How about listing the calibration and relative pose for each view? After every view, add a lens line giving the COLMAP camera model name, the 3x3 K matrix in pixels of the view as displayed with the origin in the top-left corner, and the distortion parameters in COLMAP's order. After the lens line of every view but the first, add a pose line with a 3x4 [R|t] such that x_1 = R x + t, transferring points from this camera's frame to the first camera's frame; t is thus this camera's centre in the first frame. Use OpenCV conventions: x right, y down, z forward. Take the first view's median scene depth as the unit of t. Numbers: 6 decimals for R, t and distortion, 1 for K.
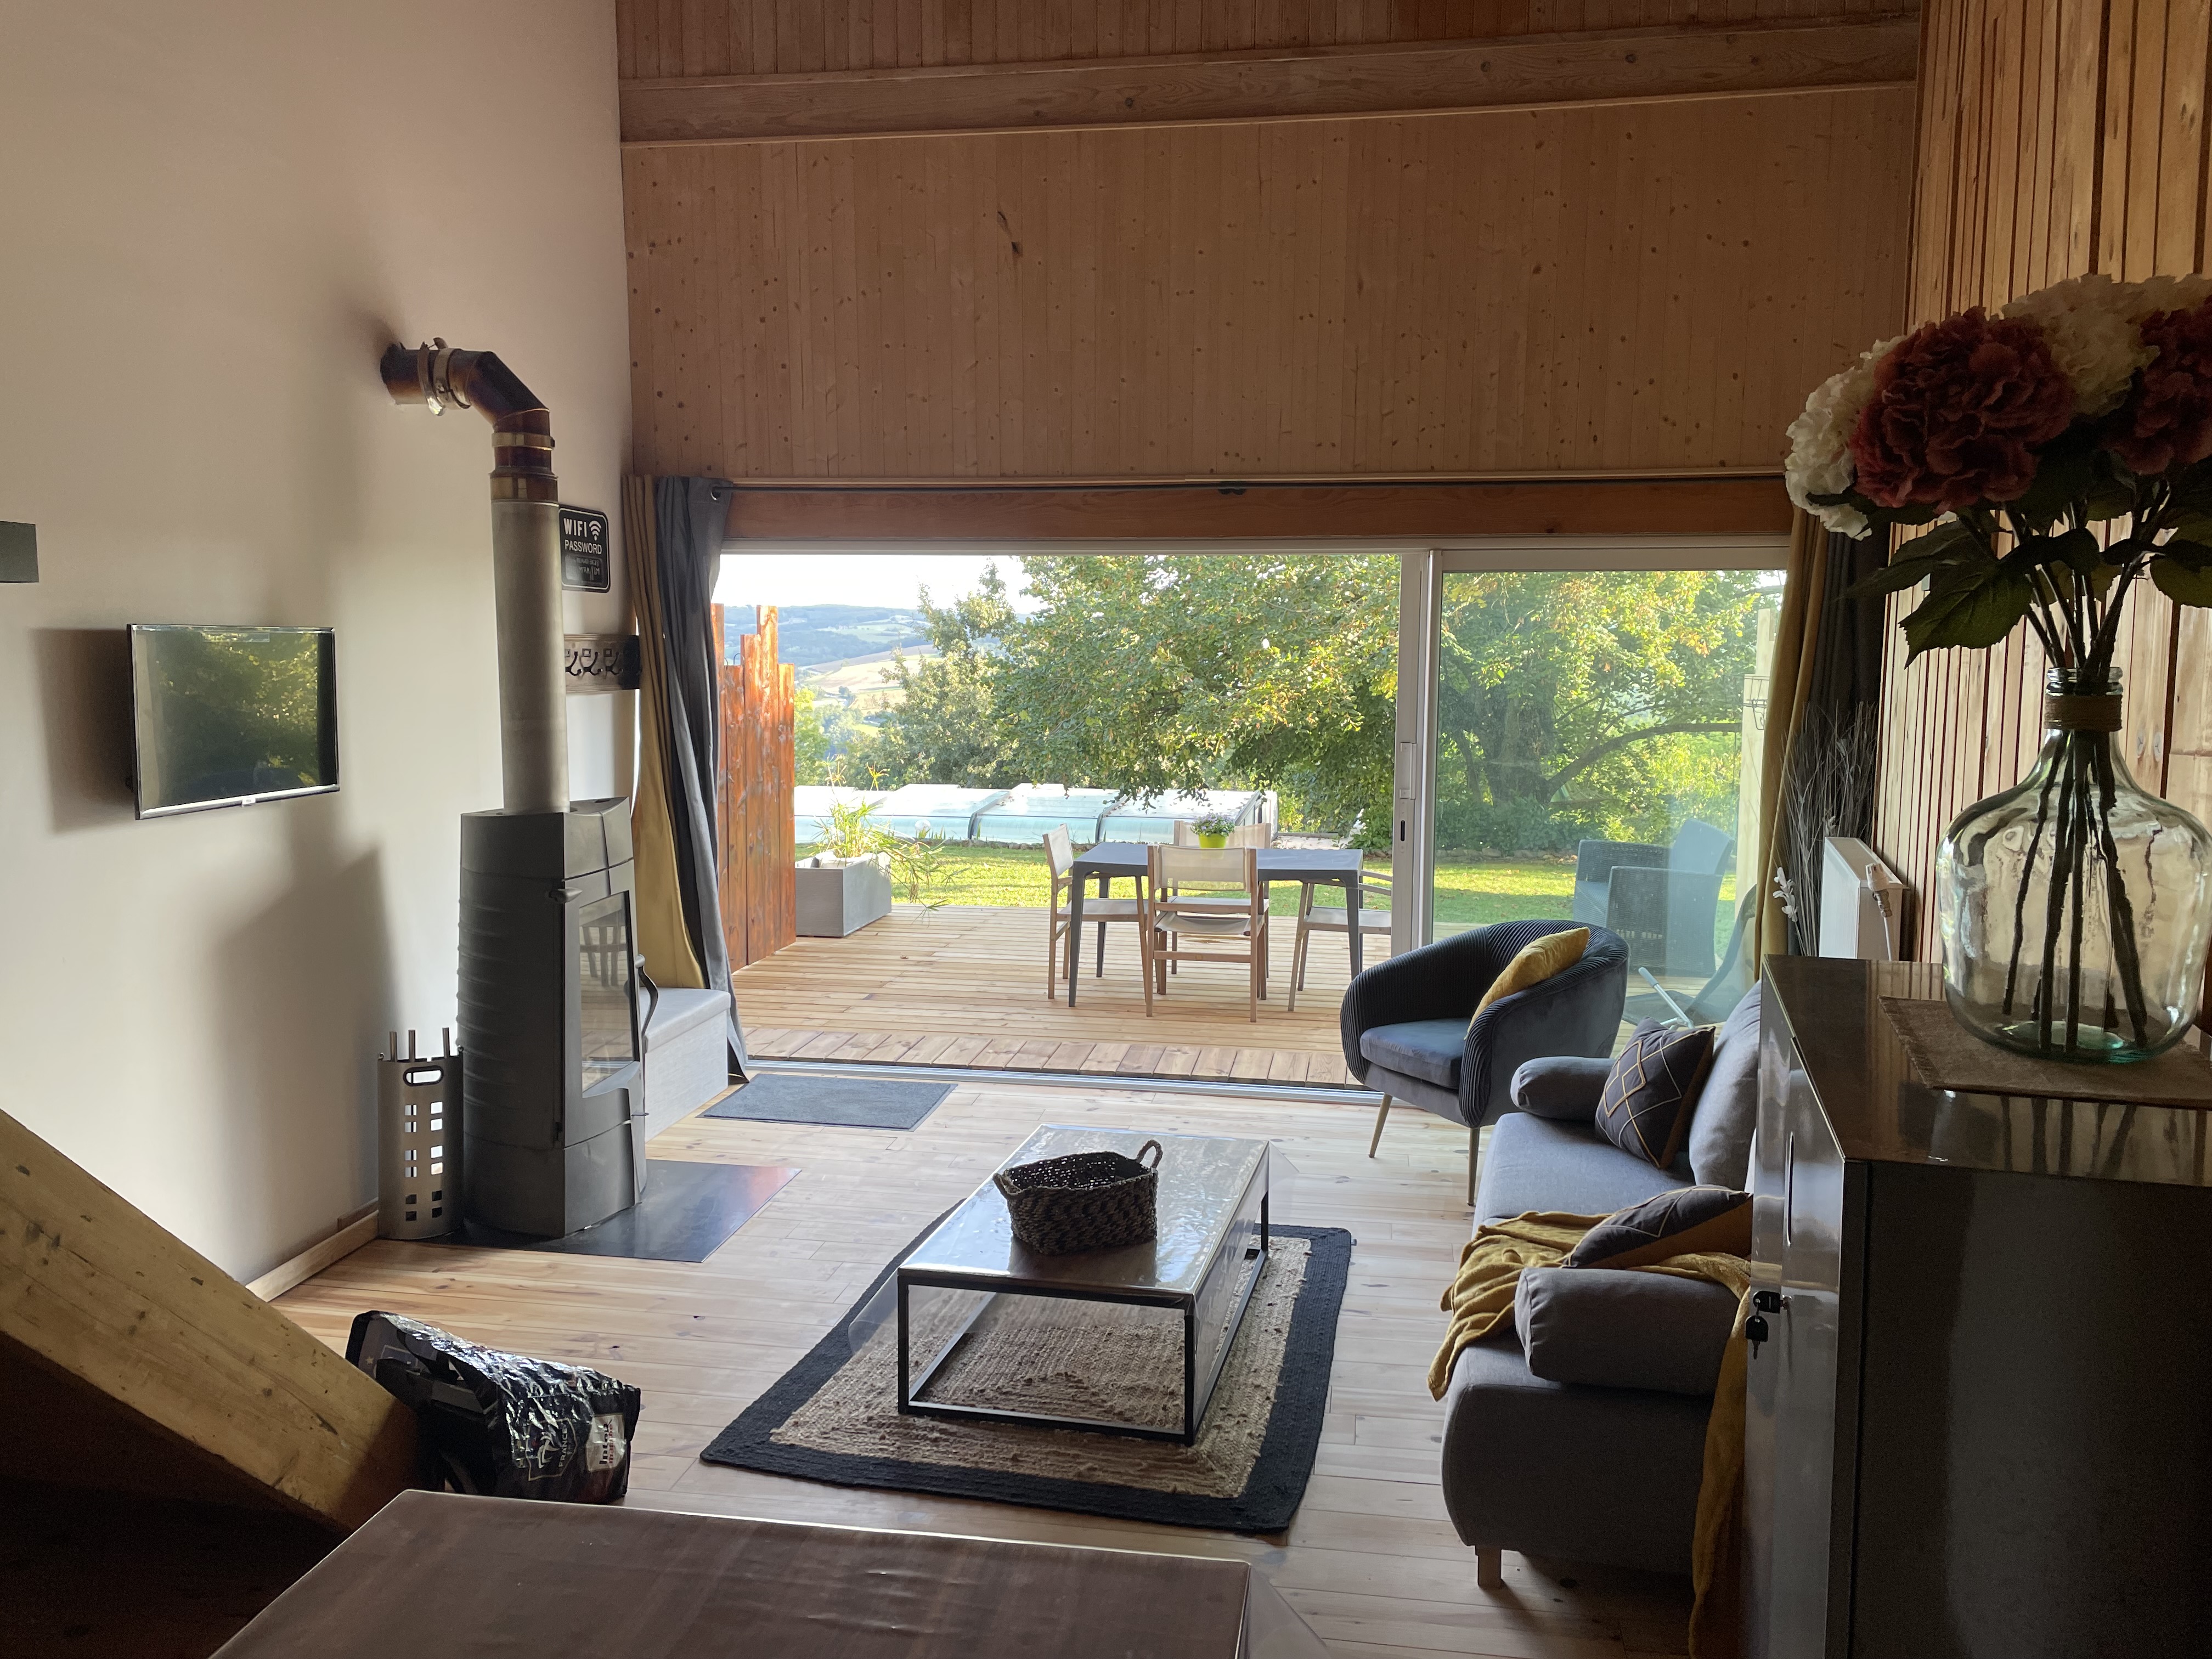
lens RADIAL K [[1690.6, 0, 1107.0], [0, 1690.6, 774.7], [0, 0, 1]] dist [0.112046, -0.141133]
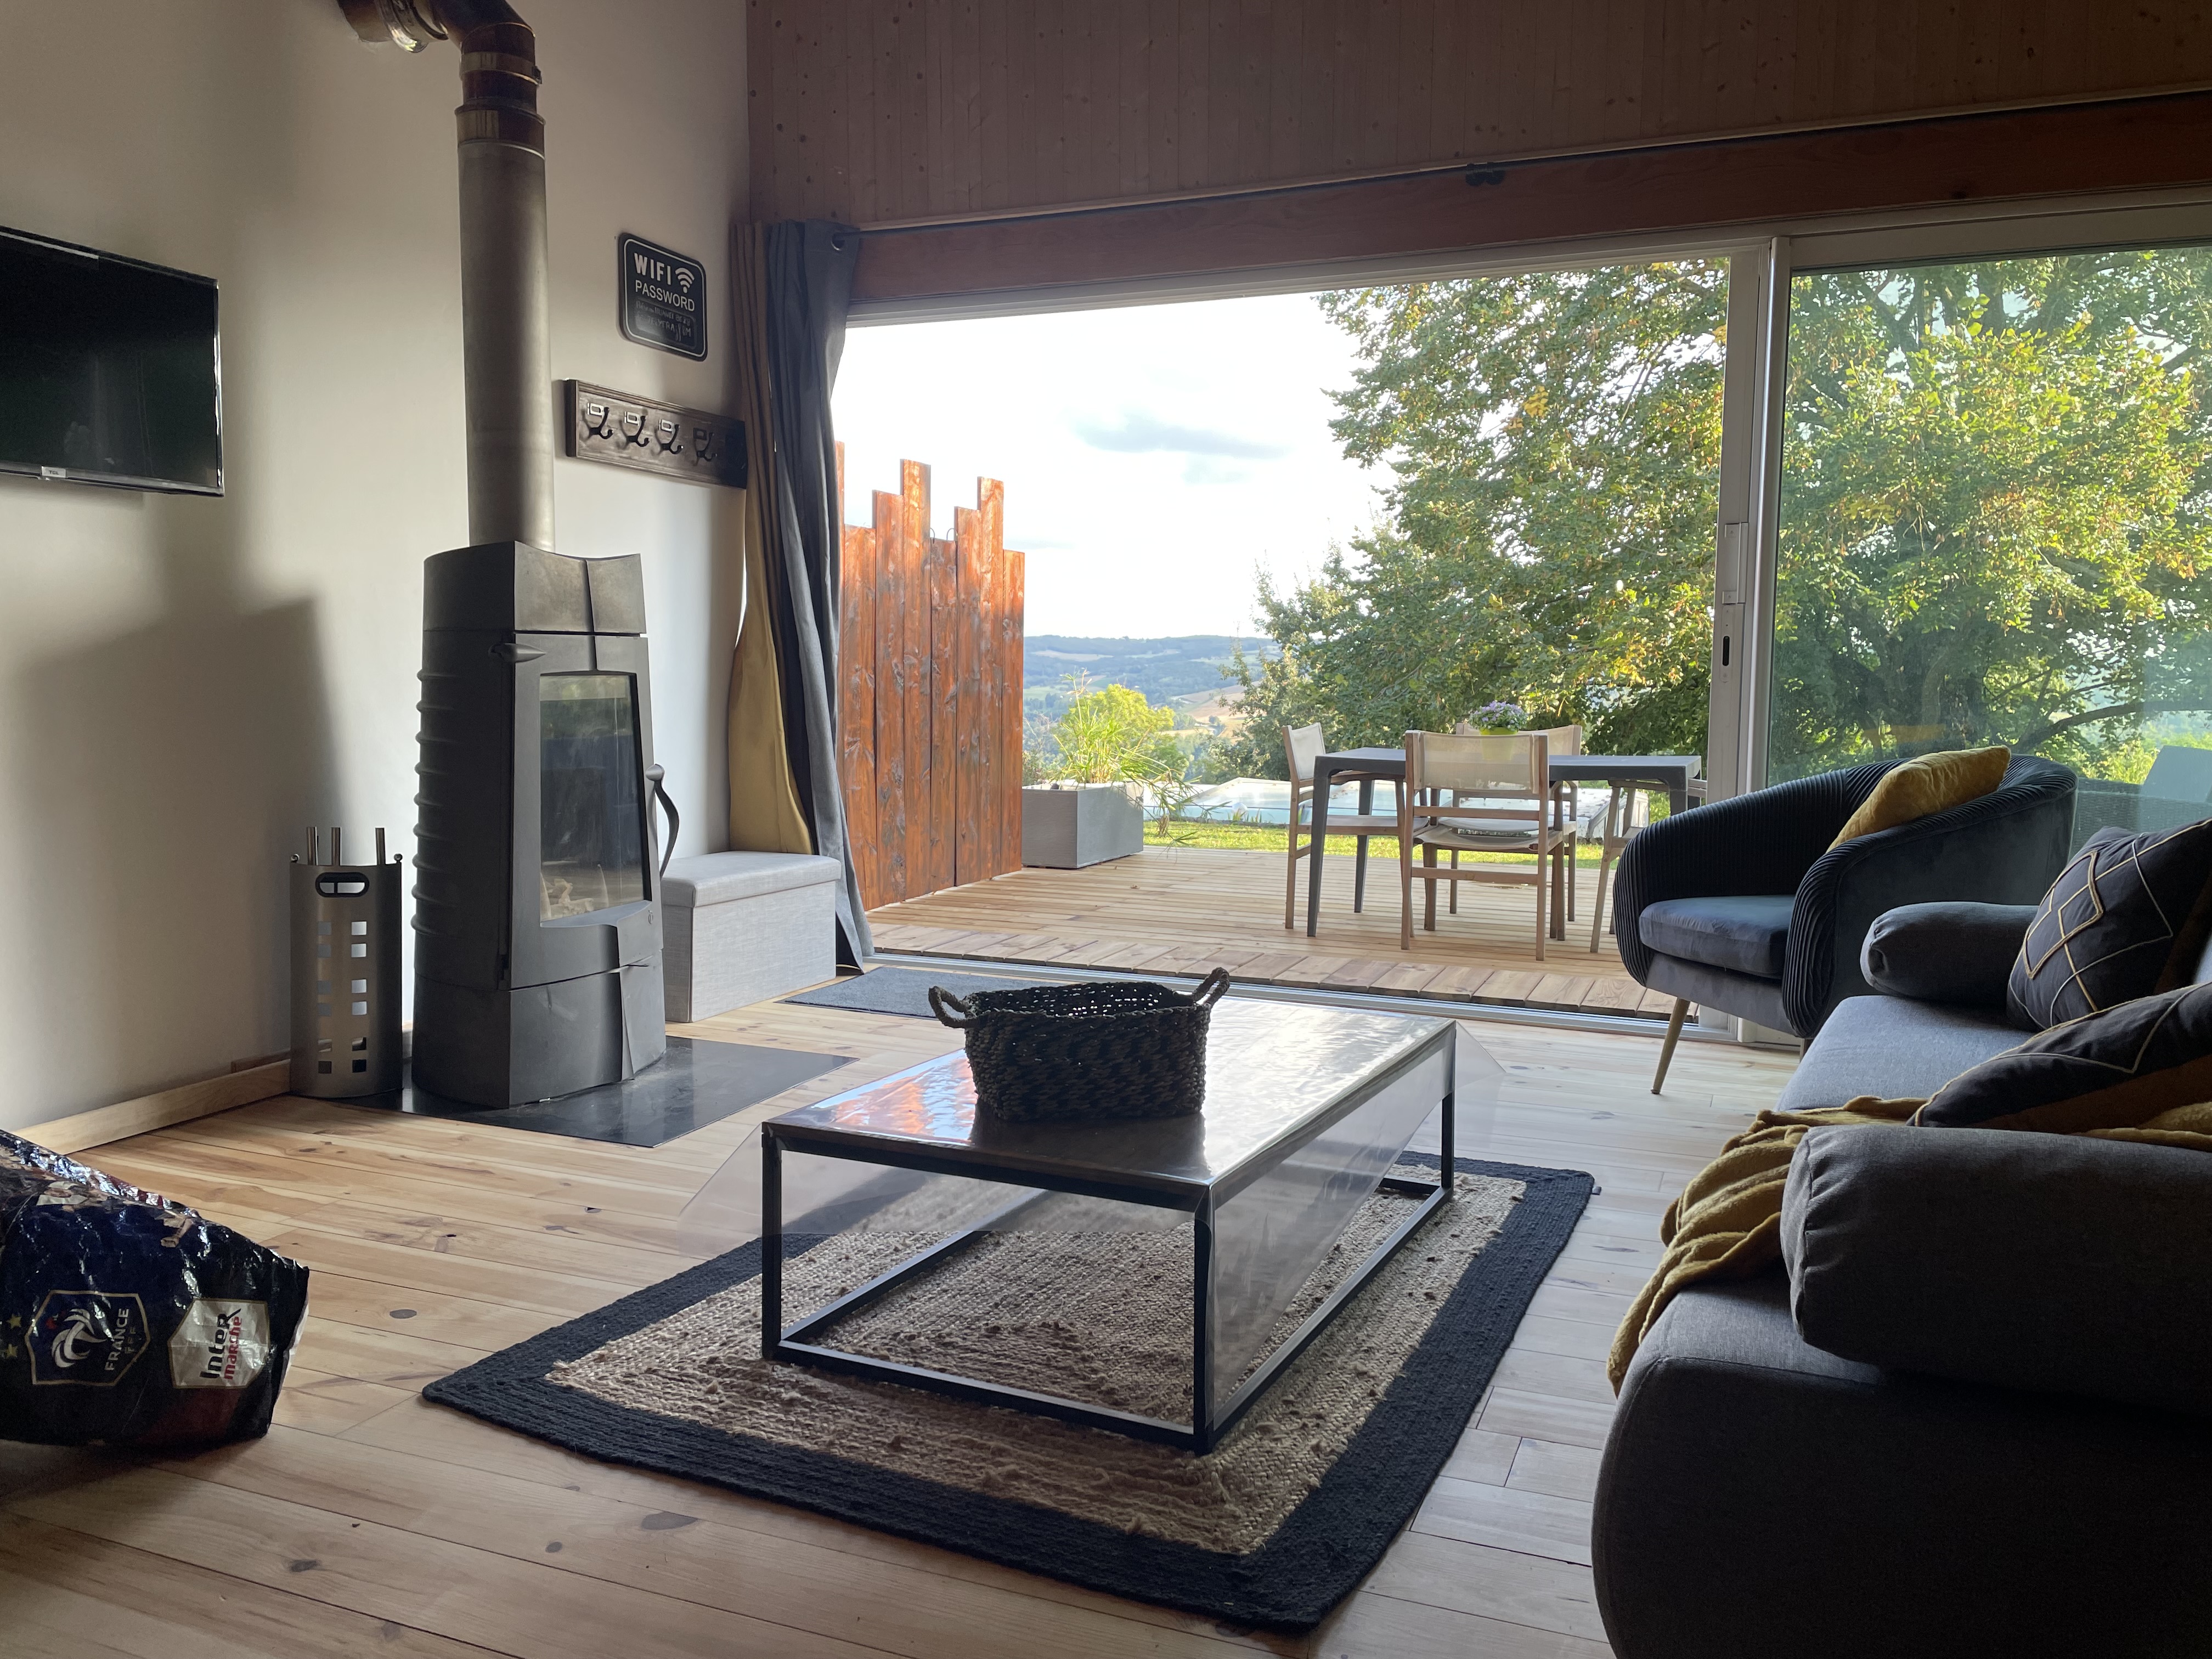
lens RADIAL K [[1690.6, 0, 1107.0], [0, 1690.6, 774.7], [0, 0, 1]] dist [0.112046, -0.141133]
pose [[0.975993, 0.018475, -0.217018, 0.100579], [-0.022814, 0.999587, -0.017502, 0.130867], [0.216604, 0.022032, 0.976011, 0.321430]]
